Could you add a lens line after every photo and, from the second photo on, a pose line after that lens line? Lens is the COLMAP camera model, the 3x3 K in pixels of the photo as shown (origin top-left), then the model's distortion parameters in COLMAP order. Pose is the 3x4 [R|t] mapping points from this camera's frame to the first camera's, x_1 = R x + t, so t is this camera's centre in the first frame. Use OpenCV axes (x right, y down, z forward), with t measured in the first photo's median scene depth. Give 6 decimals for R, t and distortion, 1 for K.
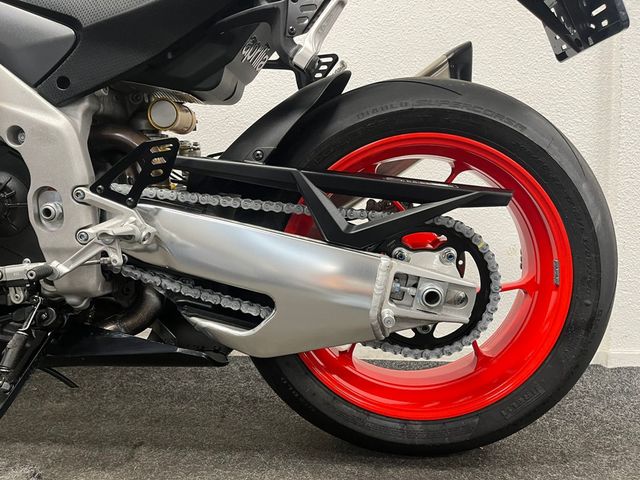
lens RADIAL K [[487.4, 0, 318.4], [0, 487.4, 240.8], [0, 0, 1]] dist [0.031052, -0.016288]
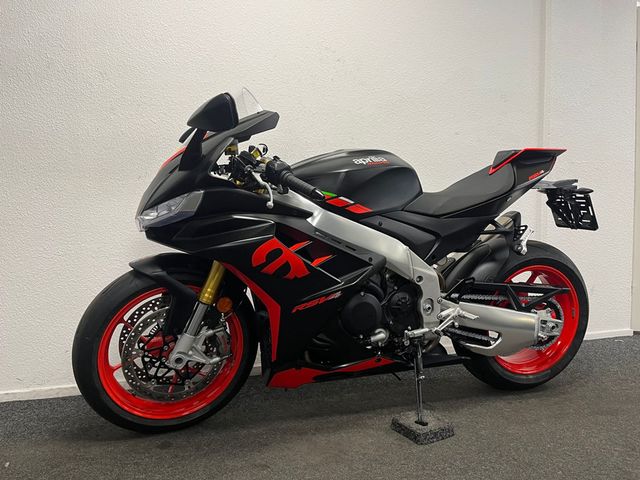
lens RADIAL K [[487.4, 0, 315.3], [0, 487.4, 243.5], [0, 0, 1]] dist [0.031052, -0.016288]
pose [[0.936057, -0.039591, 0.349615, -1.881287], [0.039750, 0.999187, 0.006724, -0.413437], [-0.349597, 0.007603, 0.936869, -1.108773]]
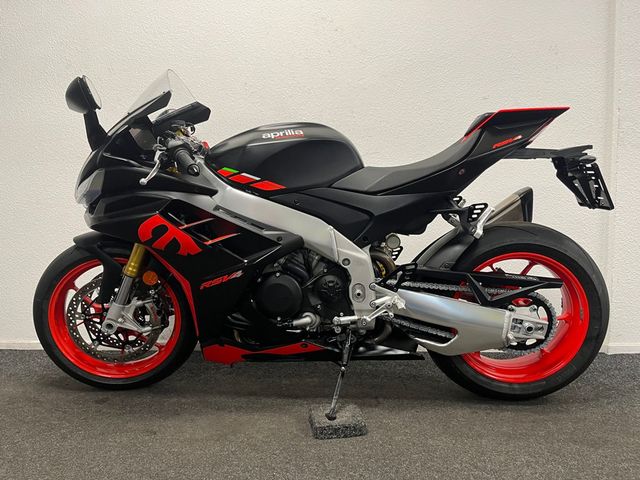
lens RADIAL K [[487.4, 0, 318.6], [0, 487.4, 240.4], [0, 0, 1]] dist [0.031052, -0.016288]
pose [[0.999680, -0.024218, -0.007346, -0.684522], [0.024373, 0.999467, 0.021702, -0.350515], [0.006816, -0.021874, 0.999737, -1.228583]]
